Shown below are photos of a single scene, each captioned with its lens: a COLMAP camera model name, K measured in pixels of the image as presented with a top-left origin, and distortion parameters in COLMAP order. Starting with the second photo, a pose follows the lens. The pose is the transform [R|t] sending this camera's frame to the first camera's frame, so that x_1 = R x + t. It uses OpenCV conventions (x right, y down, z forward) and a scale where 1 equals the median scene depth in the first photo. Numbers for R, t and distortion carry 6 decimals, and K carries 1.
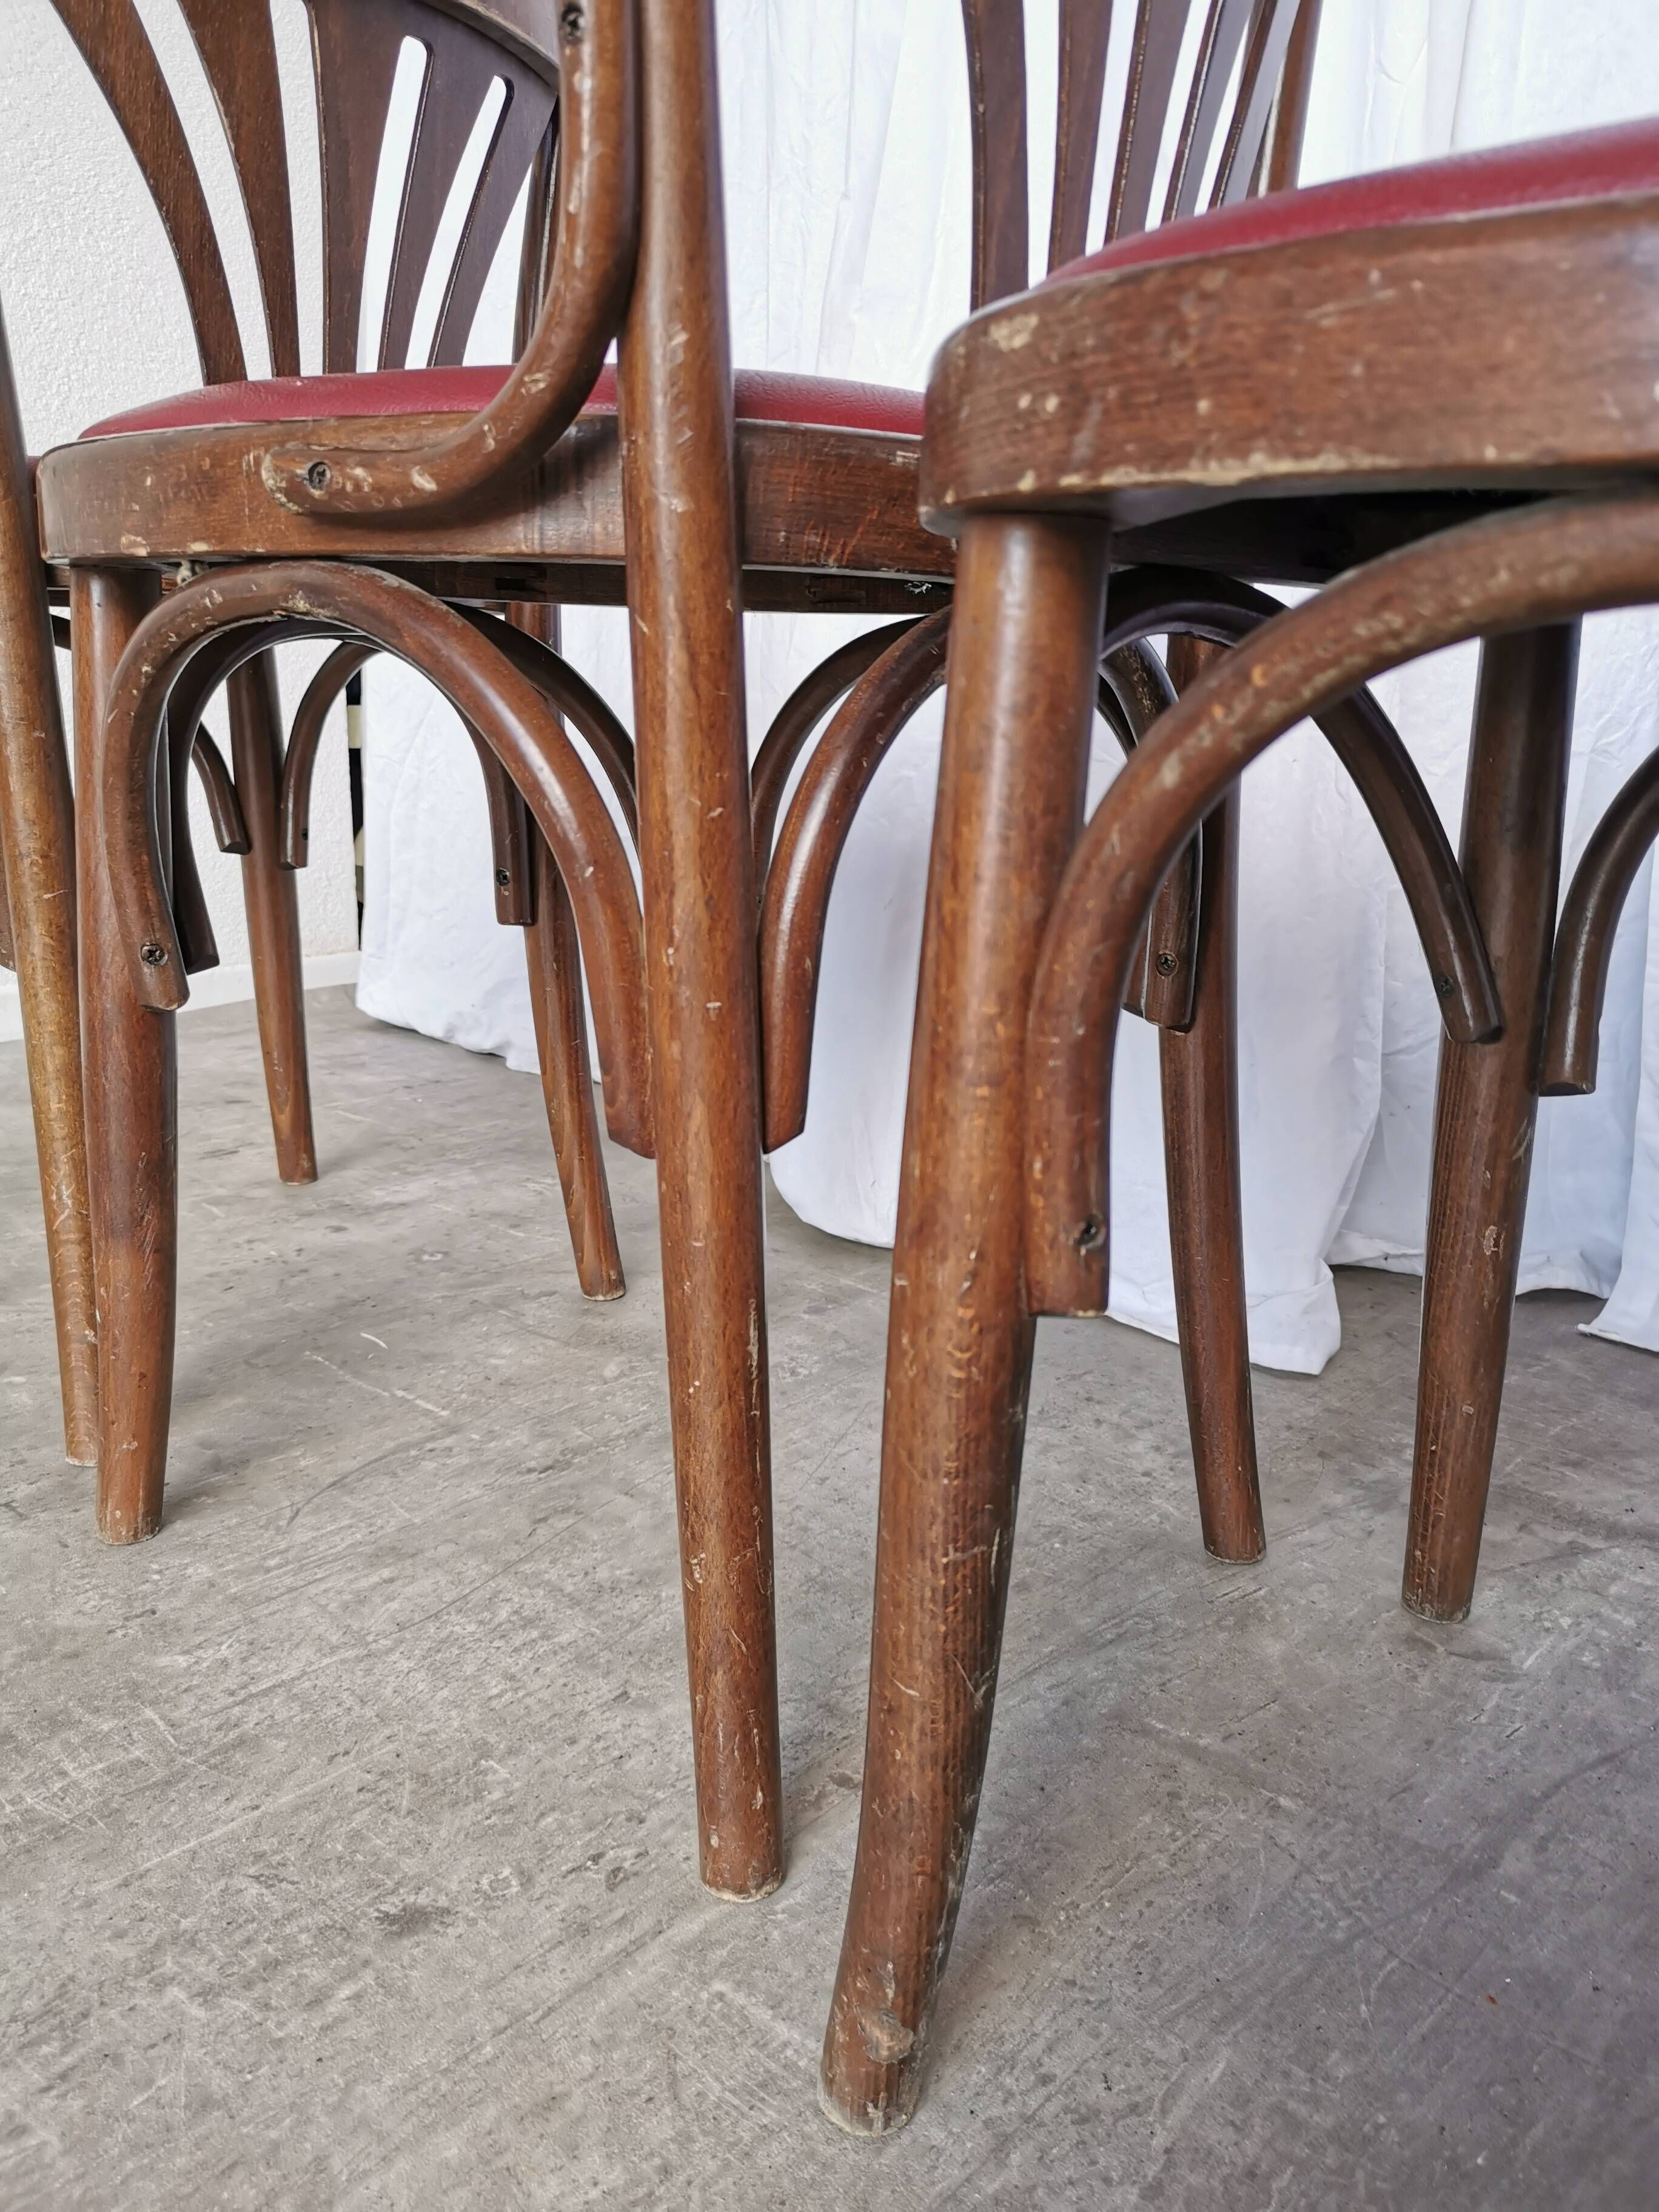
lens RADIAL K [[1742.2, 0, 809.5], [0, 1742.2, 1102.0], [0, 0, 1]] dist [0.037066, -0.050460]
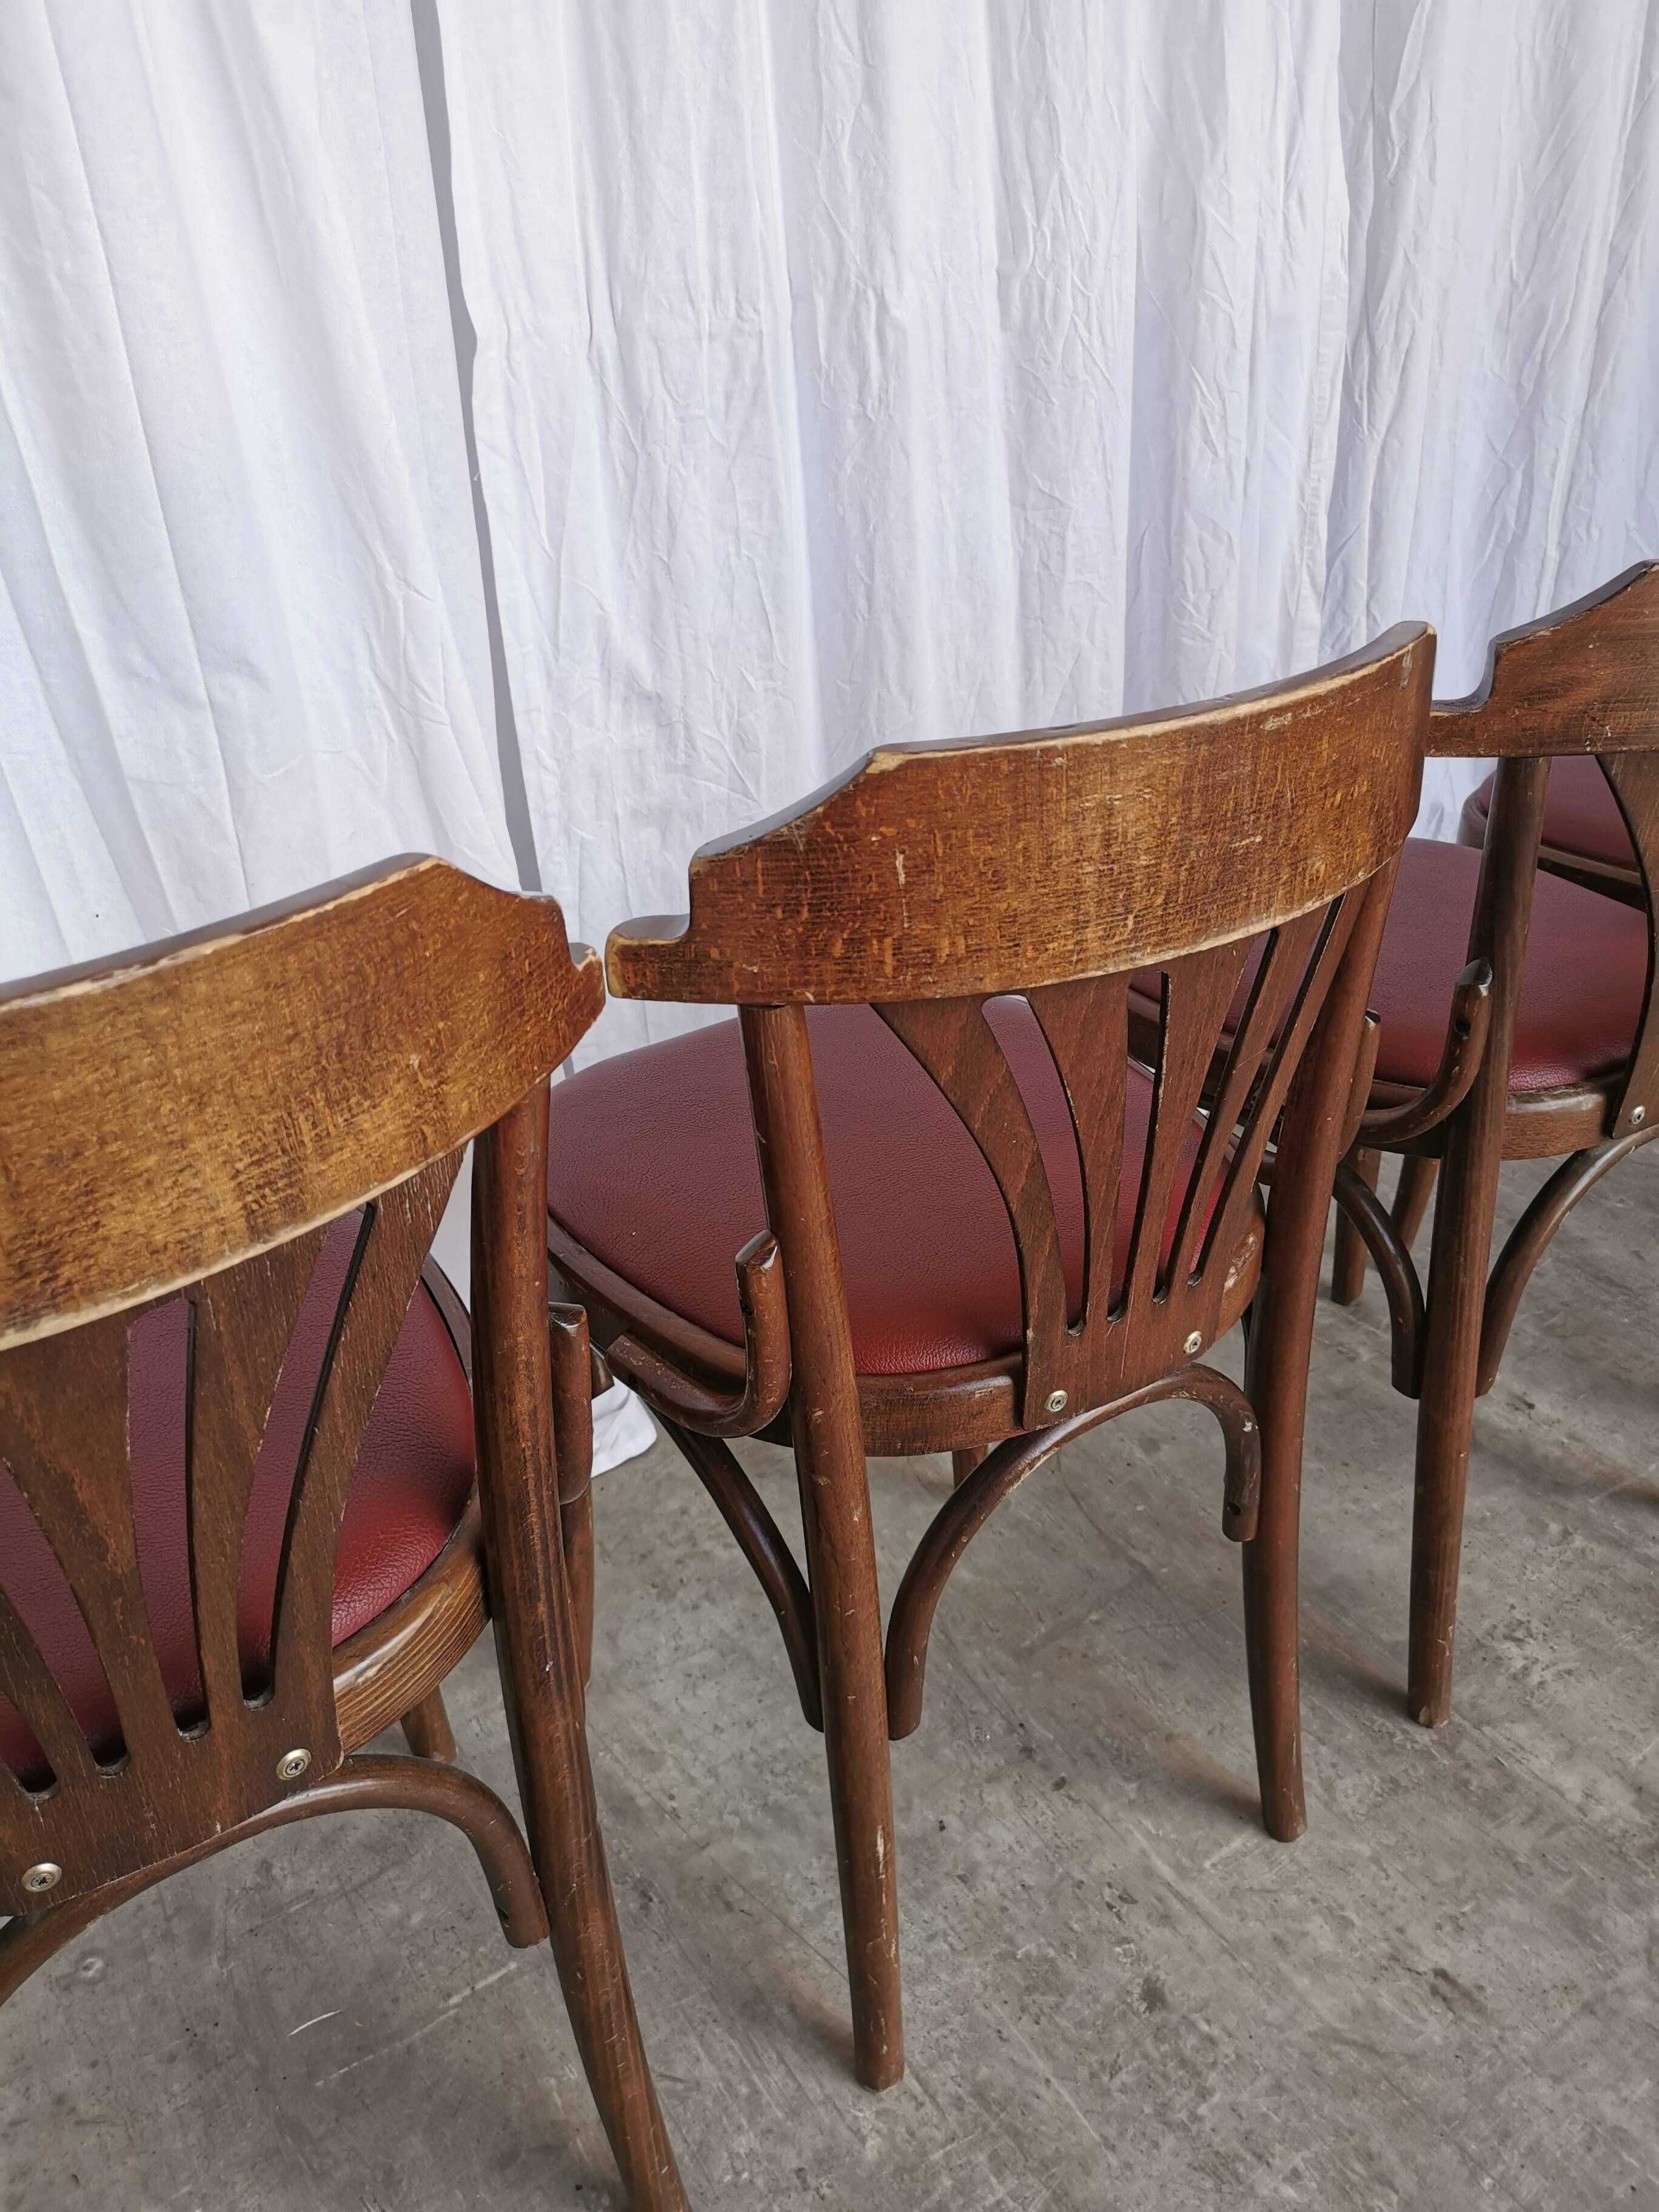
lens RADIAL K [[1742.2, 0, 851.5], [0, 1742.2, 1096.8], [0, 0, 1]] dist [0.037066, -0.050460]
pose [[0.228974, -0.492315, 0.839760, -1.407945], [0.244007, 0.864165, 0.440090, -1.283540], [-0.942354, 0.104138, 0.318000, 0.596756]]
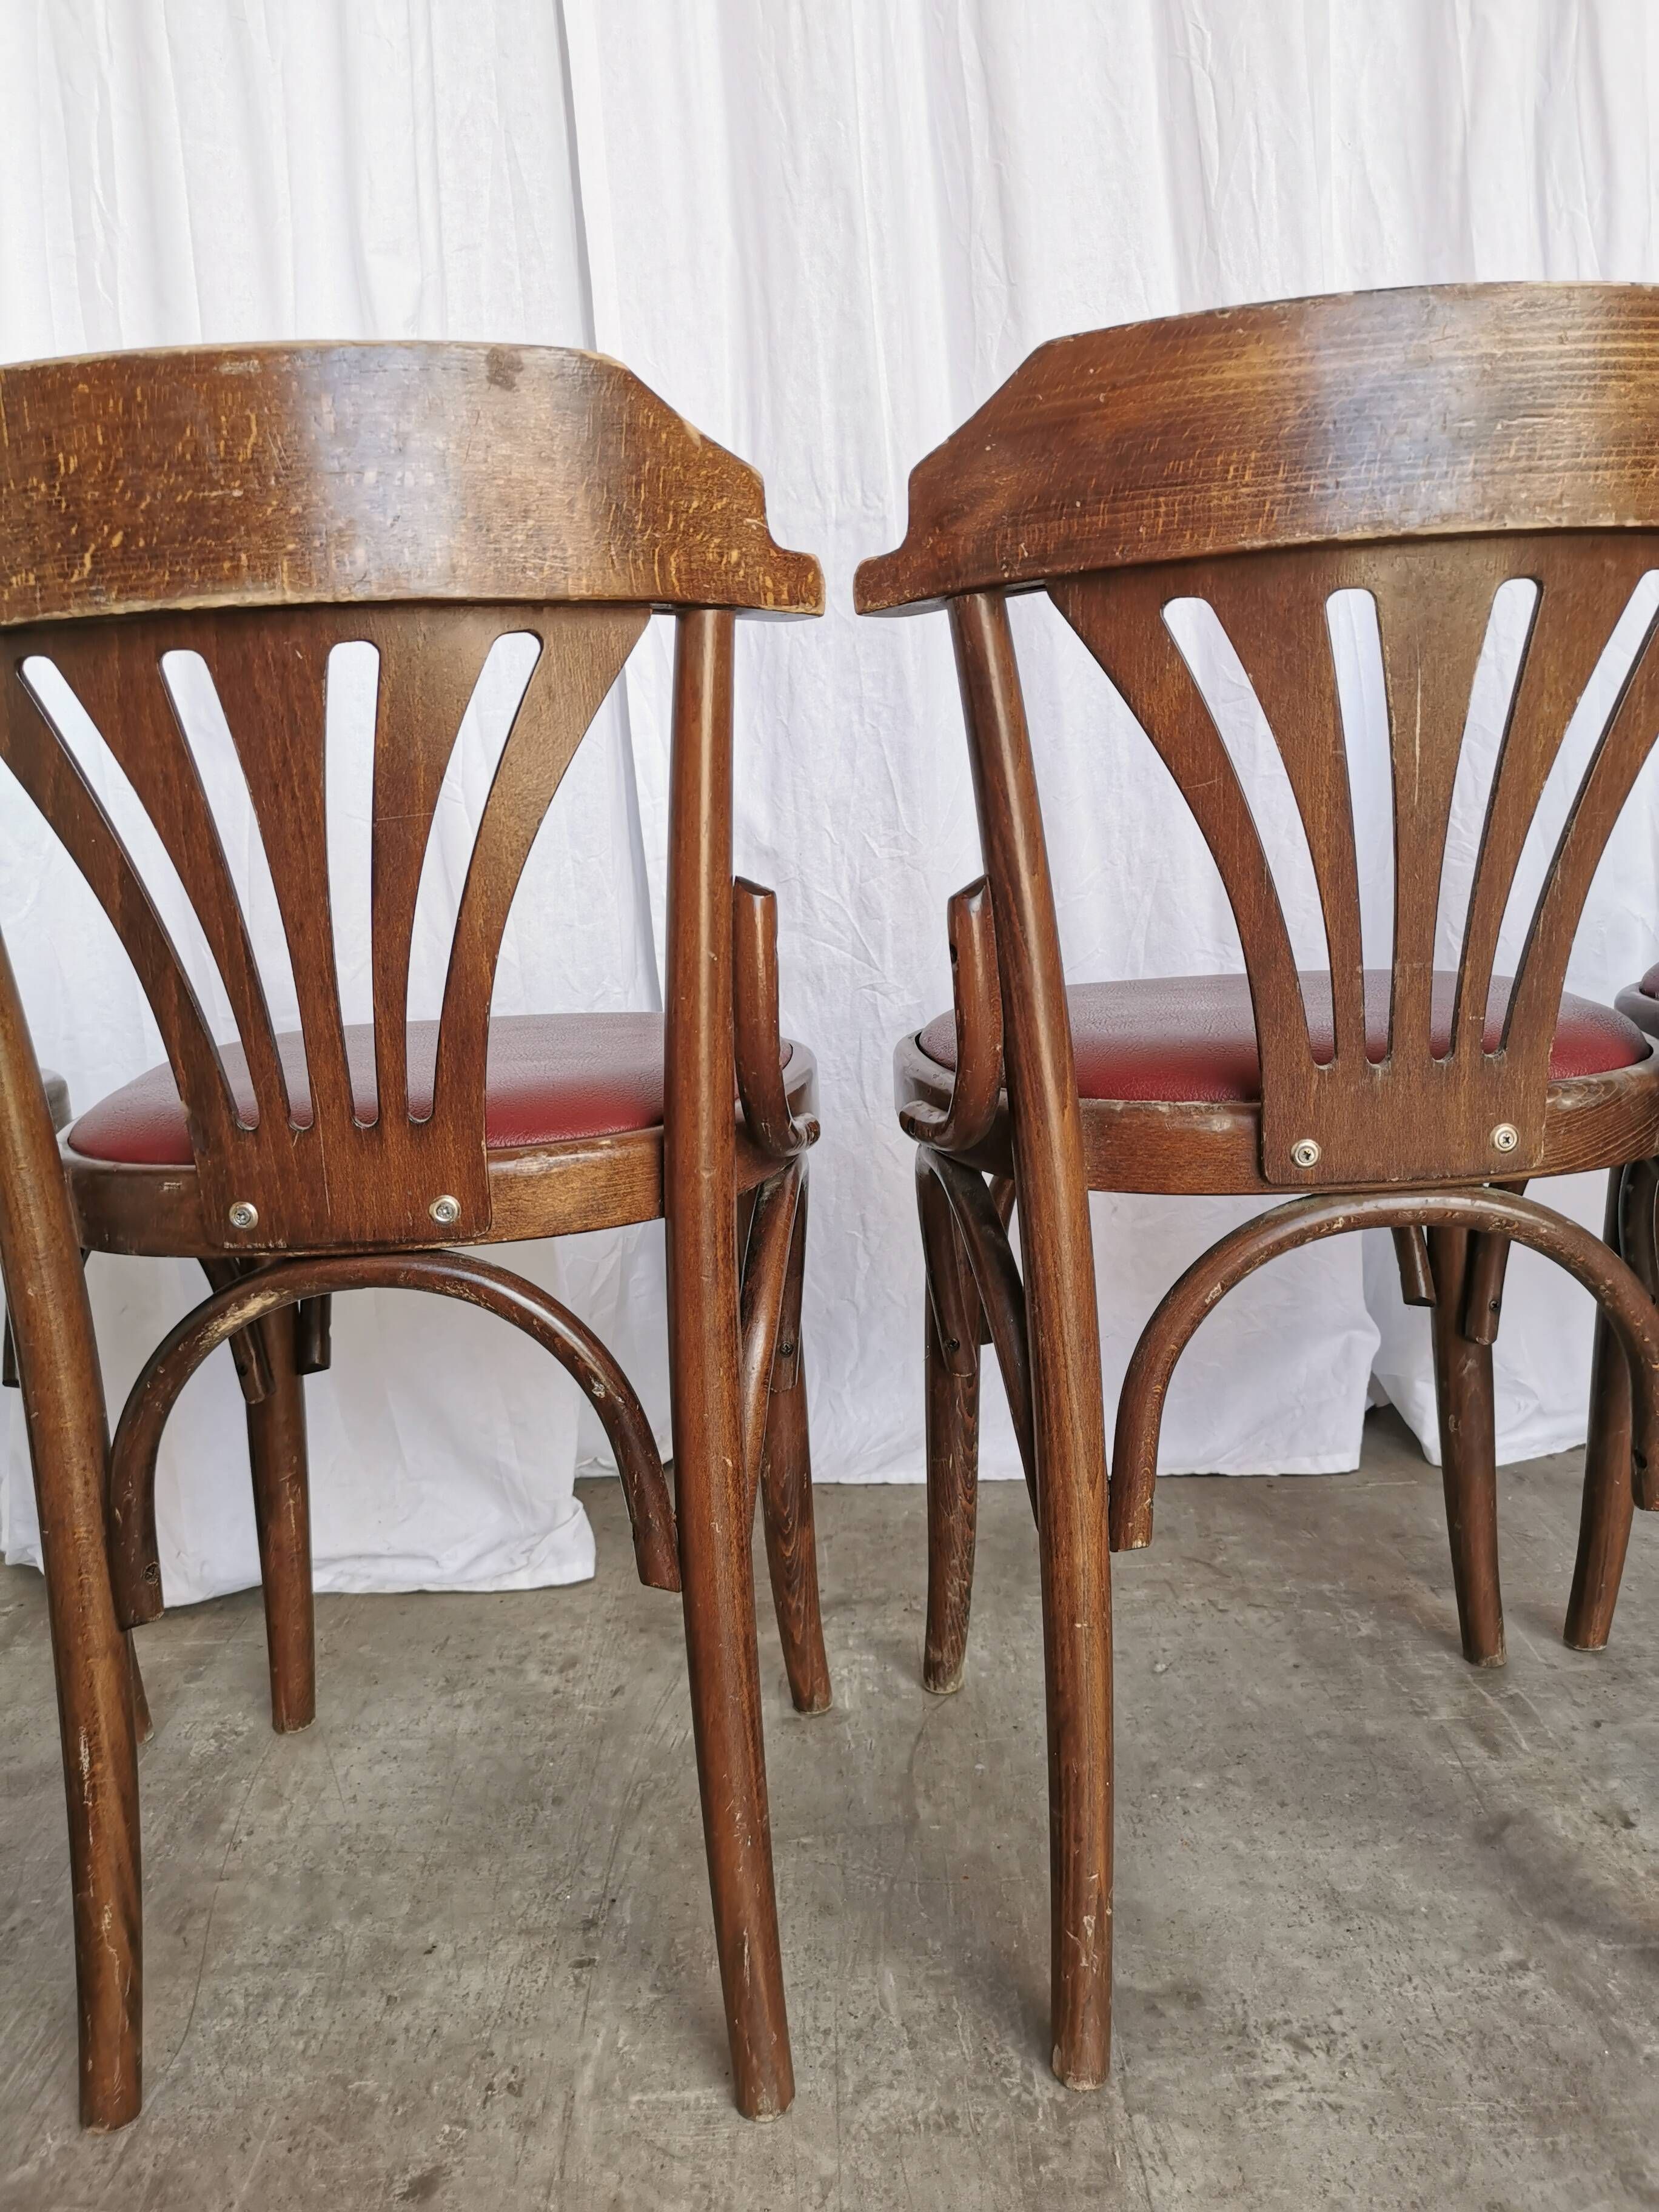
lens RADIAL K [[1742.2, 0, 846.4], [0, 1742.2, 1097.3], [0, 0, 1]] dist [0.037066, -0.050460]
pose [[0.722702, -0.171261, 0.669606, -0.777050], [0.223798, 0.974605, 0.007725, -0.330012], [-0.653924, 0.144274, 0.742677, -0.412542]]
